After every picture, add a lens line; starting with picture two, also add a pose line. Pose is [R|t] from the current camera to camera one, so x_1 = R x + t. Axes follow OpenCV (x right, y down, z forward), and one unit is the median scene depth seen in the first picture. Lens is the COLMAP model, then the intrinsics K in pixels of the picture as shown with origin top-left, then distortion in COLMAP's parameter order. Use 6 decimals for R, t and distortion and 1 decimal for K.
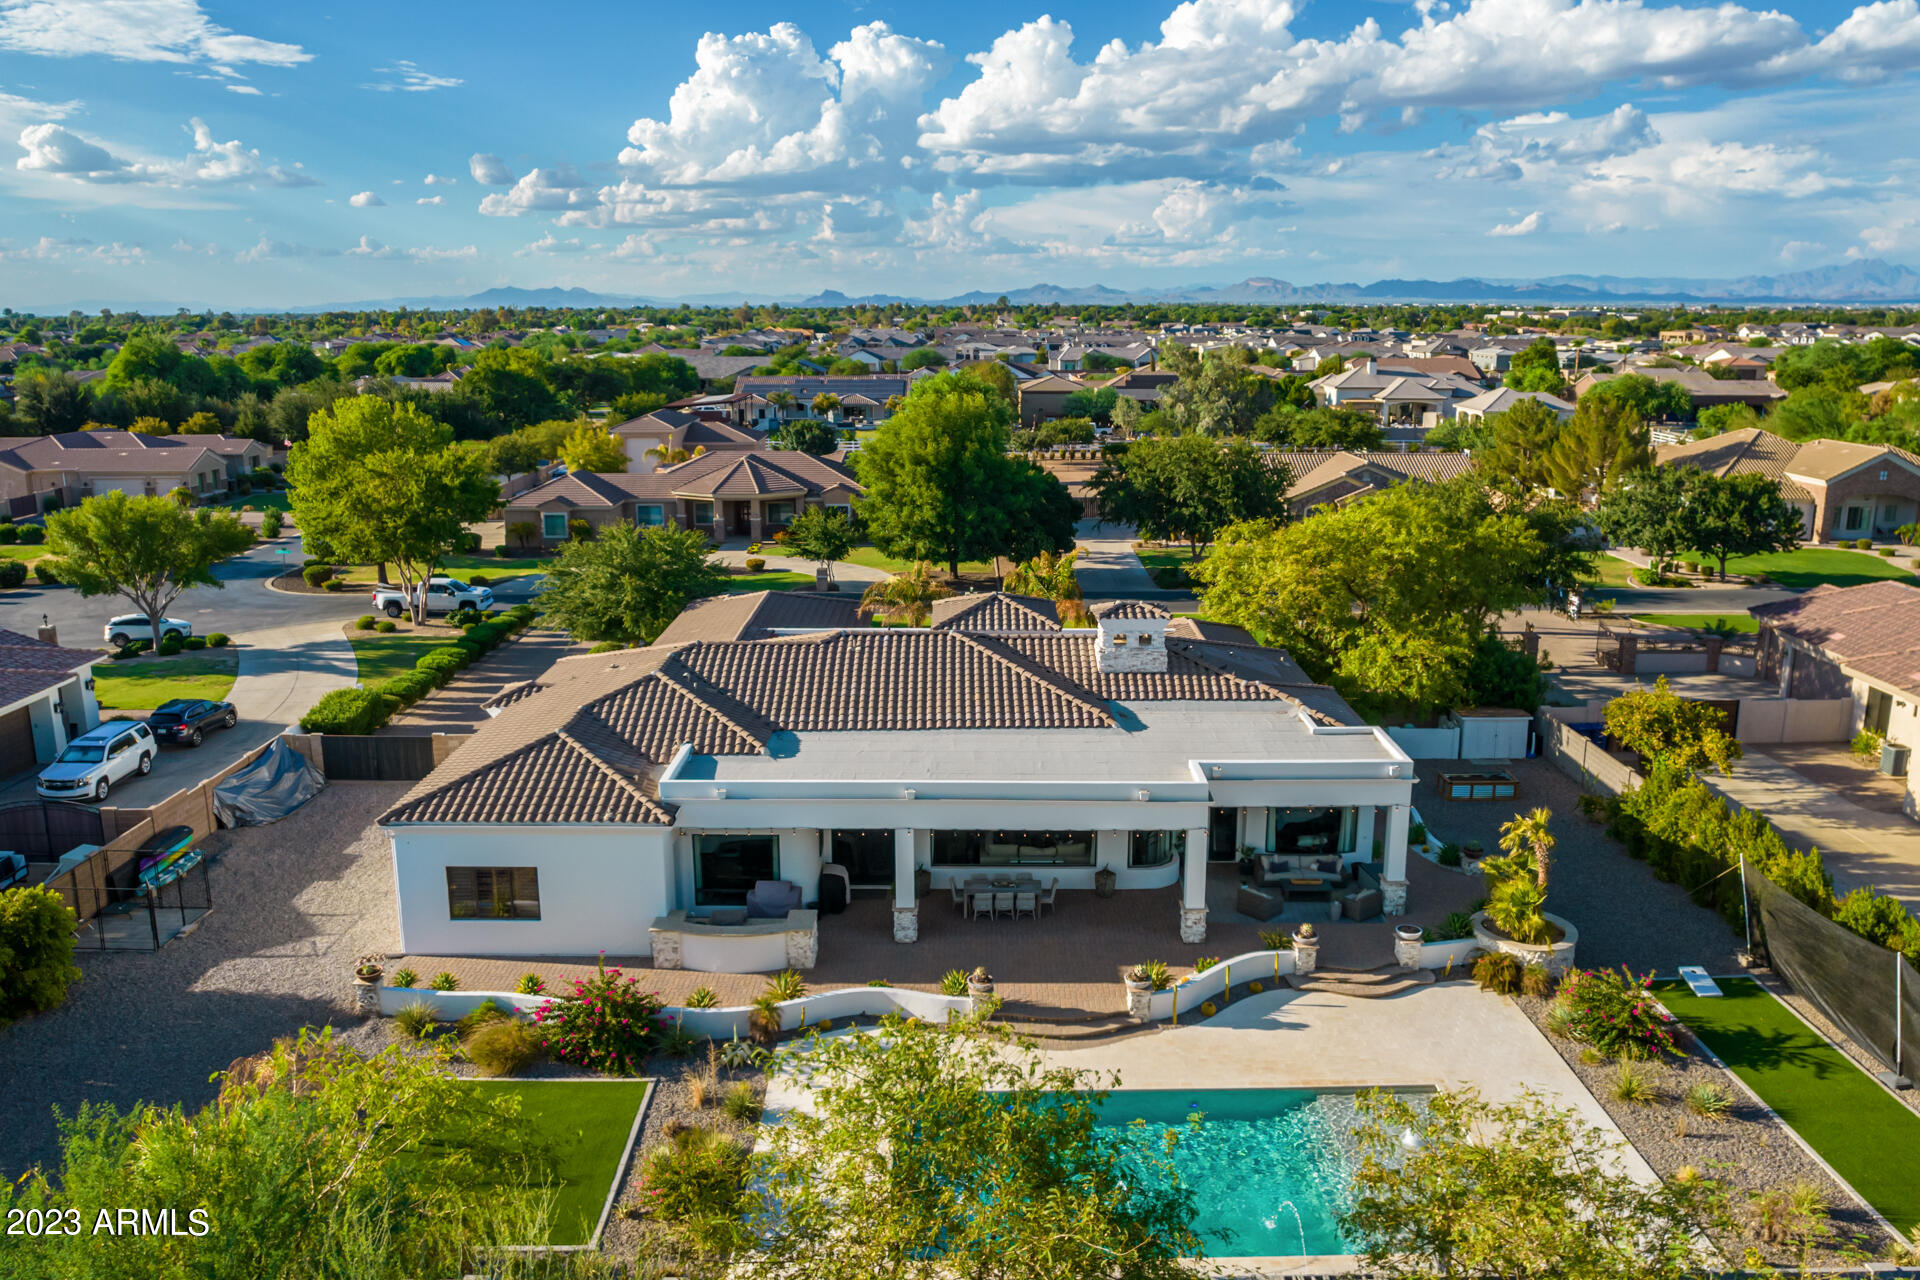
lens RADIAL K [[1473.9, 0, 960.0], [0, 1473.9, 640.0], [0, 0, 1]] dist [-0.092150, 0.083358]
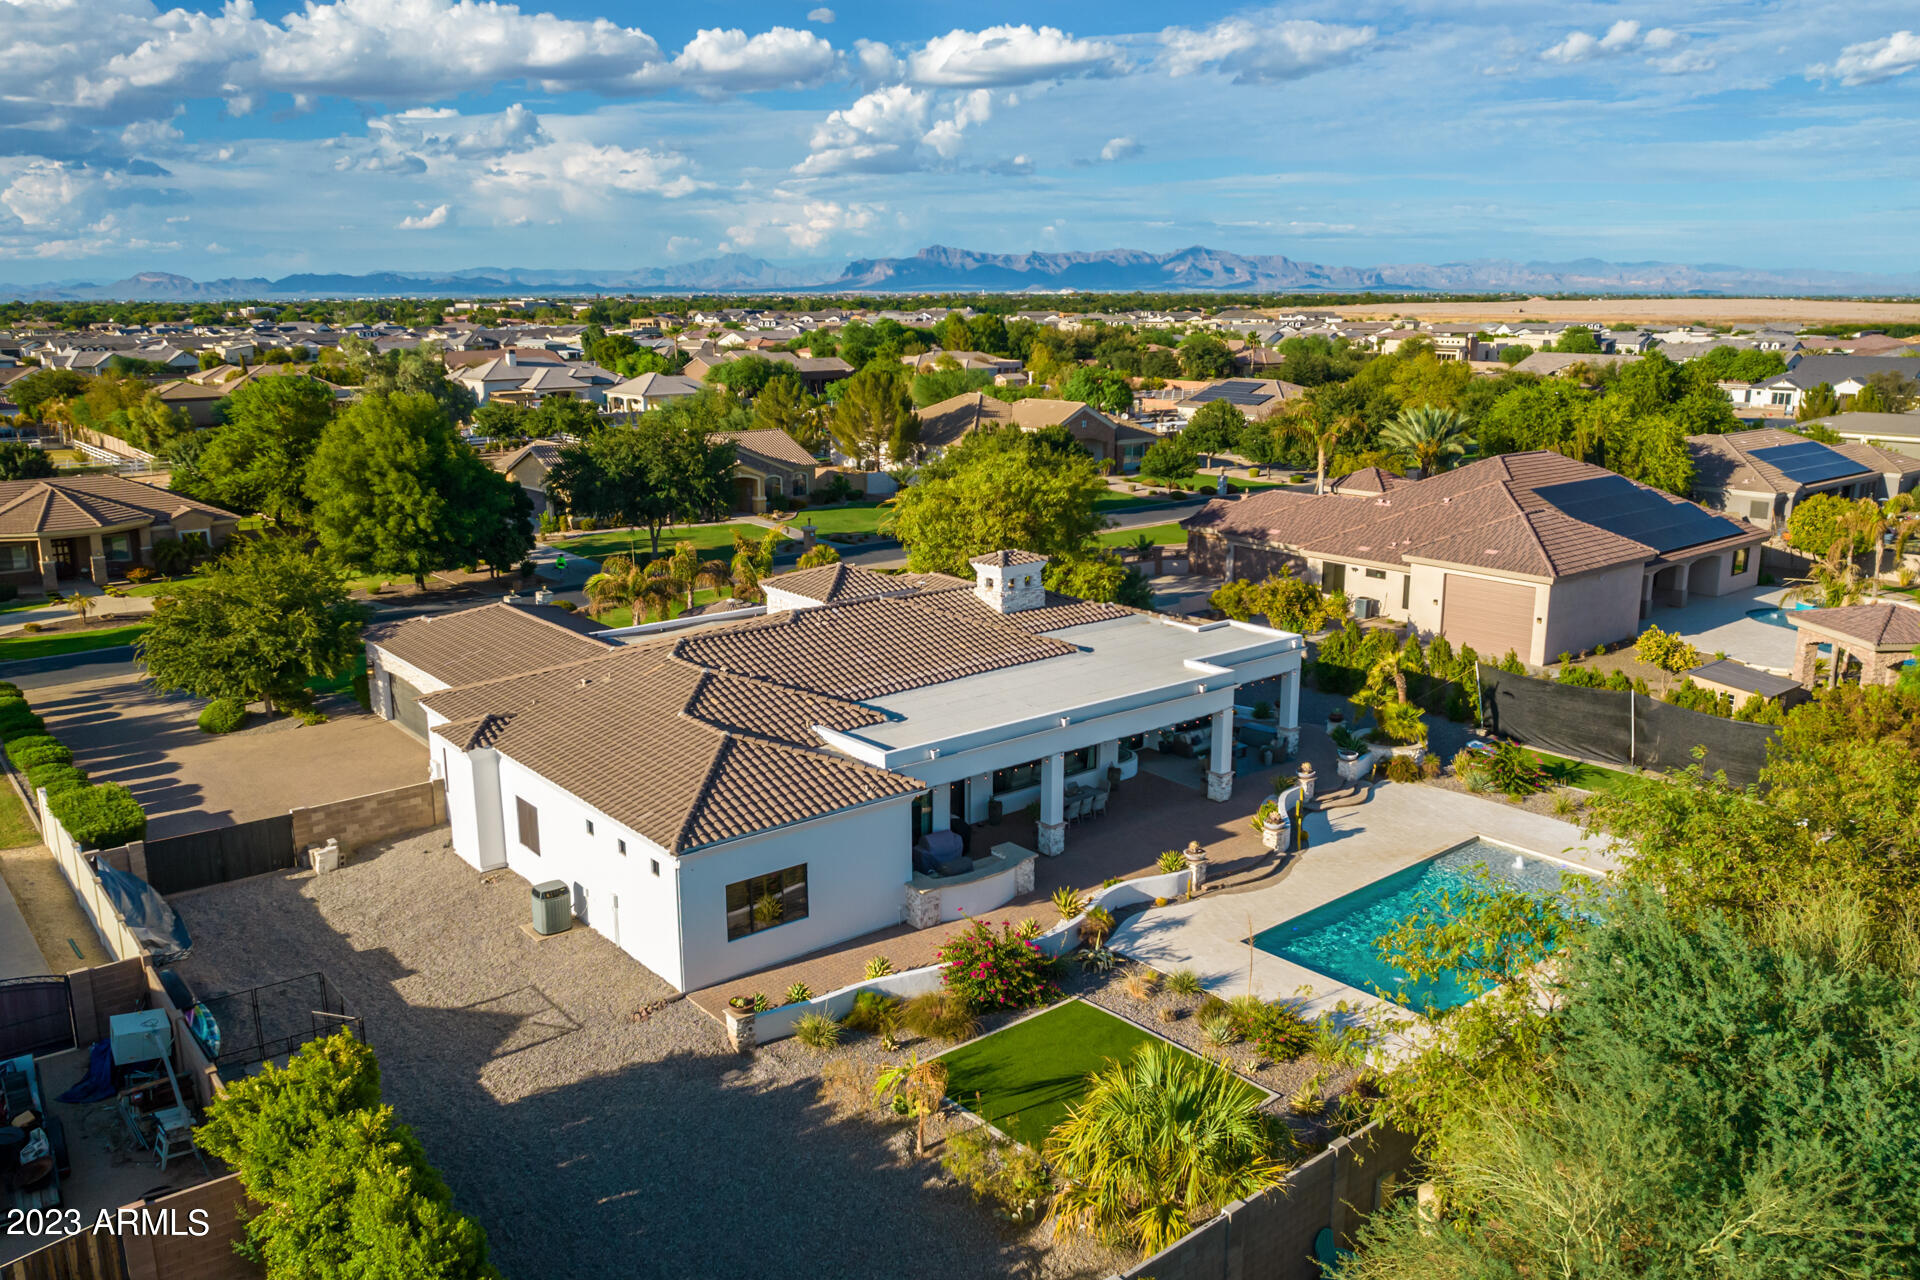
lens RADIAL K [[1473.9, 0, 960.0], [0, 1473.9, 640.0], [0, 0, 1]] dist [-0.092150, 0.083358]
pose [[0.766810, -0.144801, 0.625328, -0.757412], [0.142012, 0.988351, 0.054720, -0.029588], [-0.625967, 0.046845, 0.778441, 0.151463]]
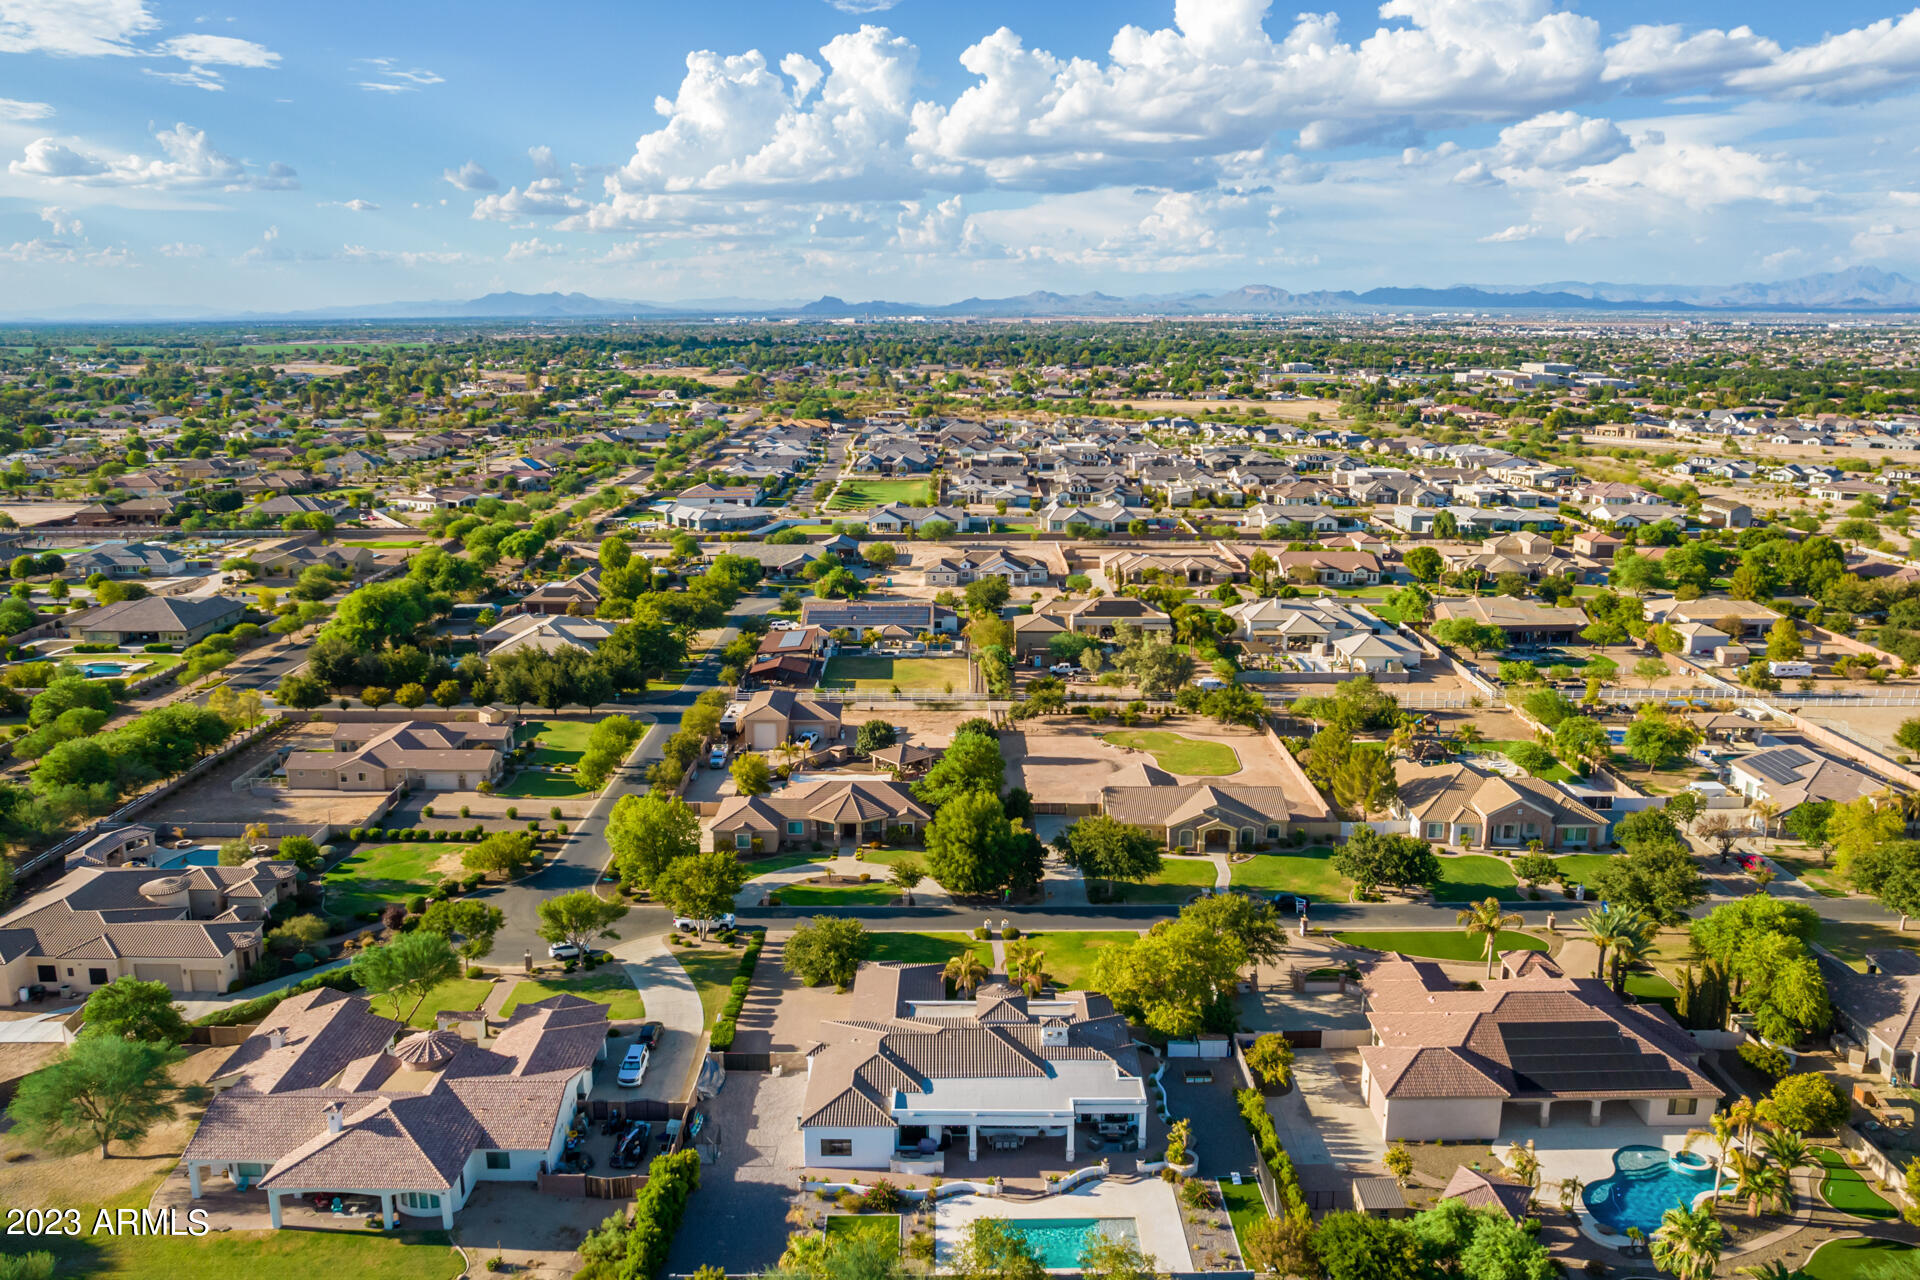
lens RADIAL K [[1473.9, 0, 960.0], [0, 1473.9, 640.0], [0, 0, 1]] dist [-0.092150, 0.083358]
pose [[0.999998, 0.001058, 0.001694, -0.066919], [-0.001056, 0.999999, -0.001213, -0.817742], [-0.001695, 0.001211, 0.999998, -1.888348]]
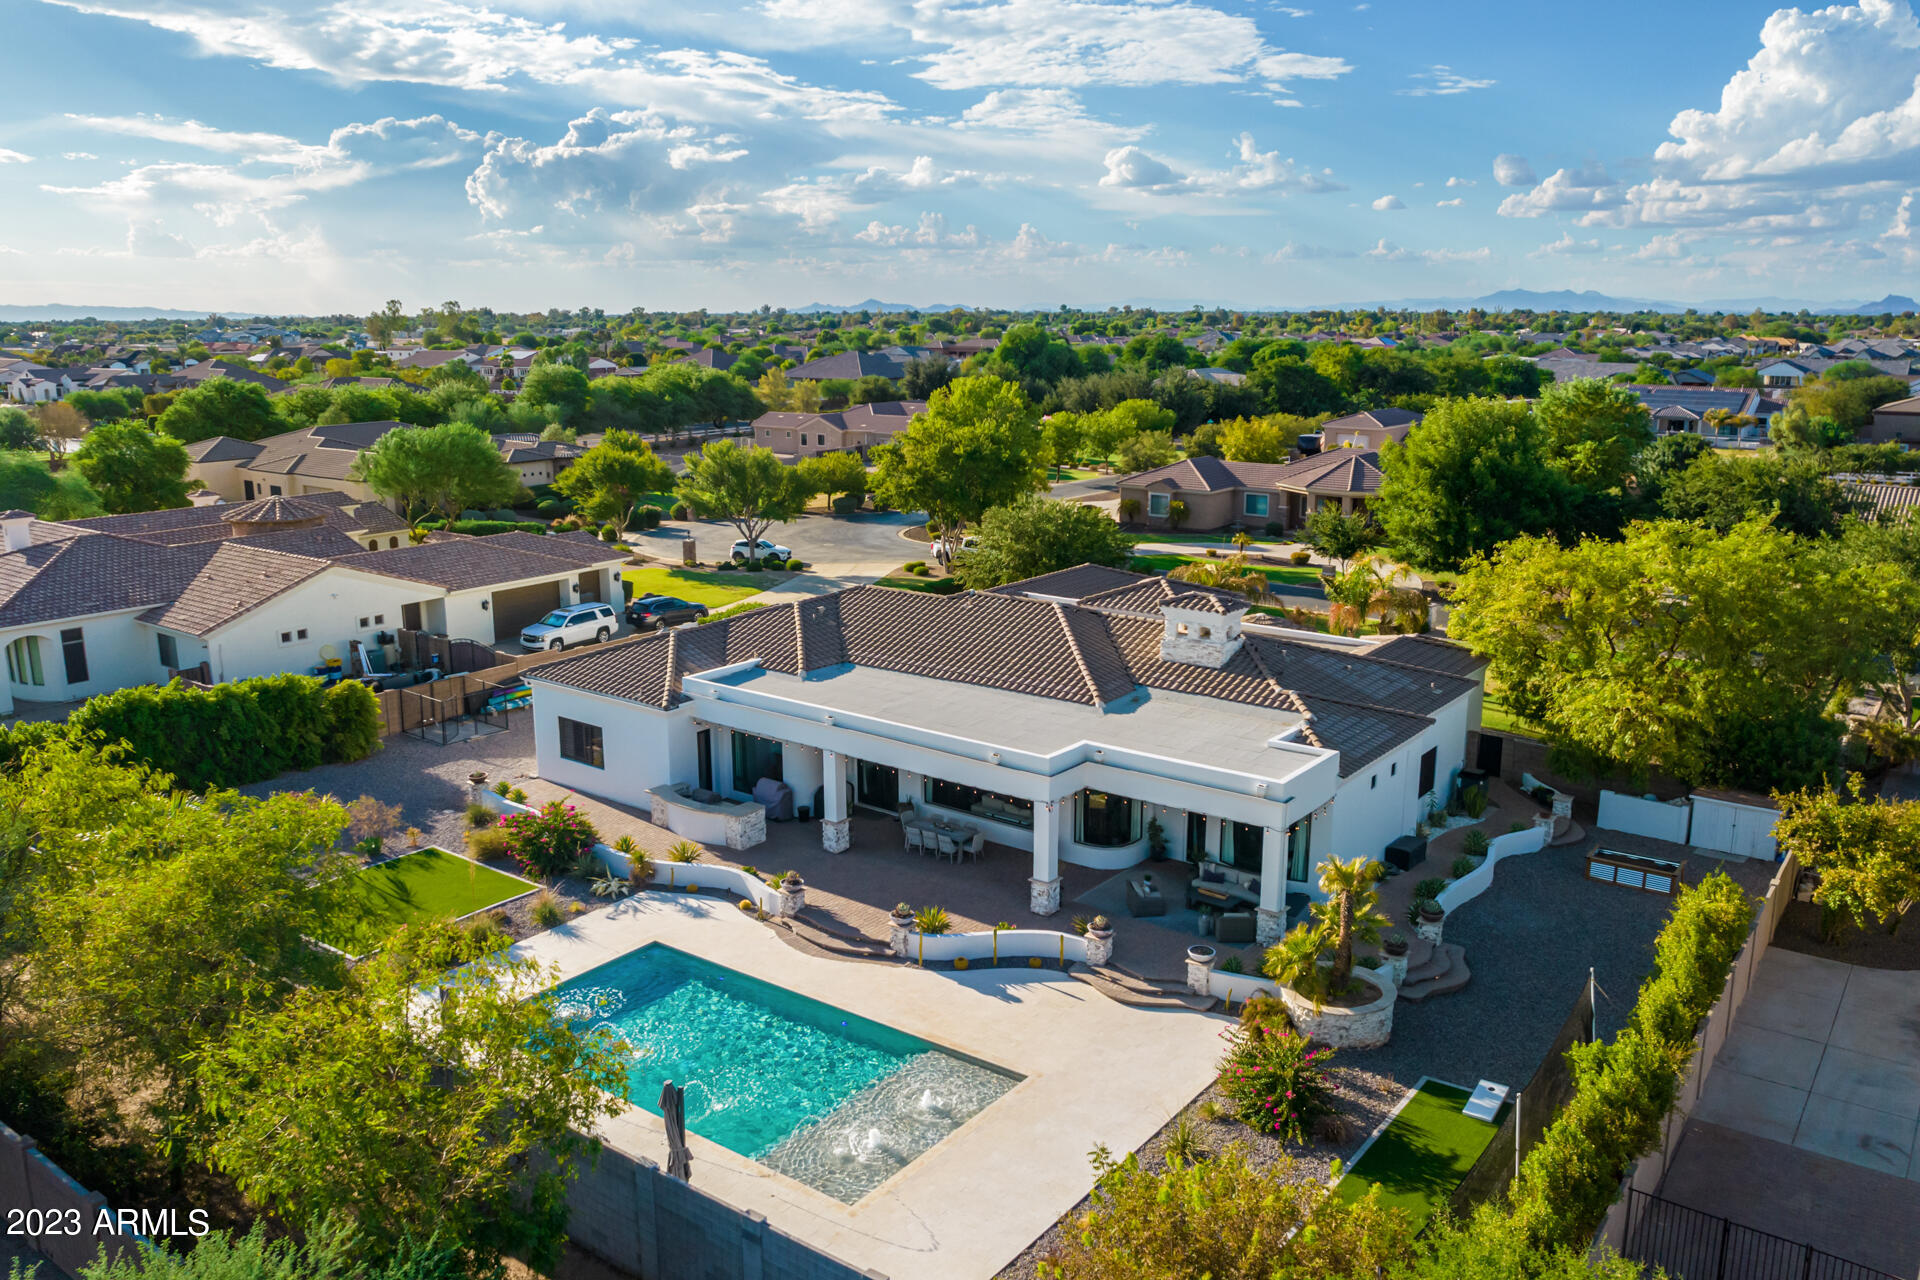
lens RADIAL K [[1473.9, 0, 960.0], [0, 1473.9, 640.0], [0, 0, 1]] dist [-0.092150, 0.083358]
pose [[0.795117, 0.133705, -0.591533, 0.672006], [-0.134419, 0.989987, 0.043087, -0.018110], [0.591371, 0.045254, 0.805129, 0.131049]]
